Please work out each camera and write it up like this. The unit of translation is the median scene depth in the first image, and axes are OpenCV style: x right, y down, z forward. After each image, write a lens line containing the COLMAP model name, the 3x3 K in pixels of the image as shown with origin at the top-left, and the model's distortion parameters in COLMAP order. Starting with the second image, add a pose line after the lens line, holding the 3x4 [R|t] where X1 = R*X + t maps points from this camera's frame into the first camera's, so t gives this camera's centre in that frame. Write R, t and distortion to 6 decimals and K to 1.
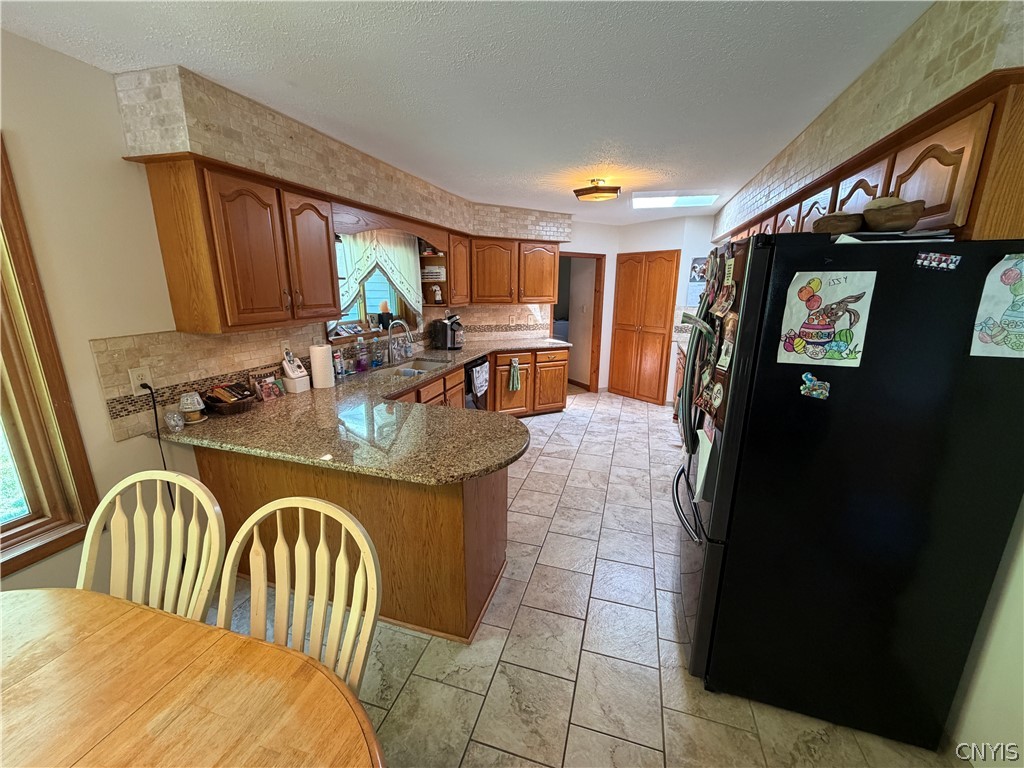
lens RADIAL K [[409.2, 0, 509.4], [0, 409.2, 383.2], [0, 0, 1]] dist [-0.001527, -0.000226]
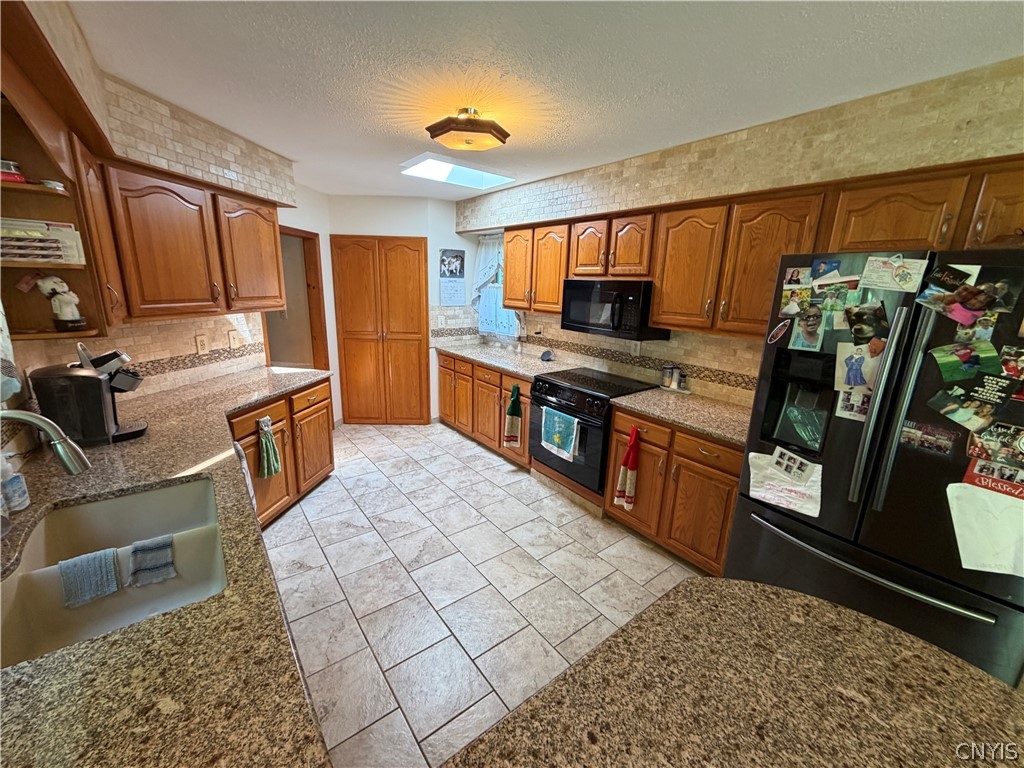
lens RADIAL K [[409.2, 0, 512.7], [0, 409.2, 384.9], [0, 0, 1]] dist [-0.001527, -0.000226]
pose [[0.572561, -0.188639, 0.797866, -0.211405], [0.166909, 0.979610, 0.111832, -0.104891], [-0.802693, 0.069140, 0.592372, 0.415812]]
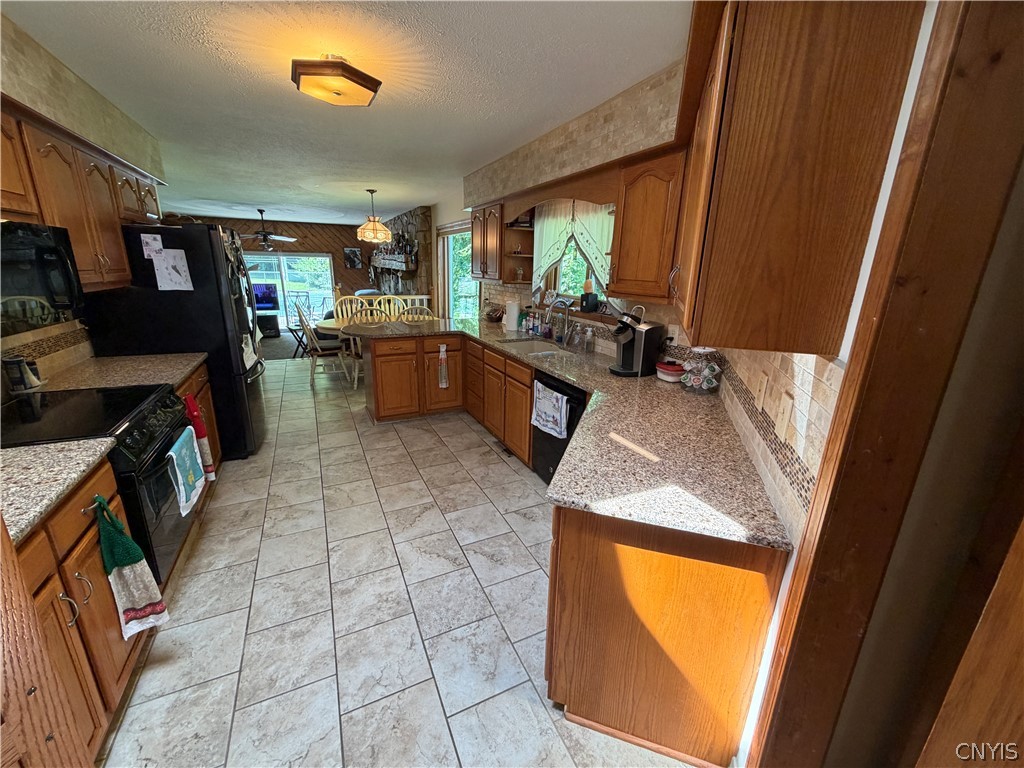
lens RADIAL K [[409.2, 0, 512.9], [0, 409.2, 384.1], [0, 0, 1]] dist [-0.001527, -0.000226]
pose [[-0.726082, 0.166221, -0.667215, 0.333414], [-0.191681, 0.882948, 0.428558, -0.264603], [0.660351, 0.439060, -0.609231, 1.159377]]
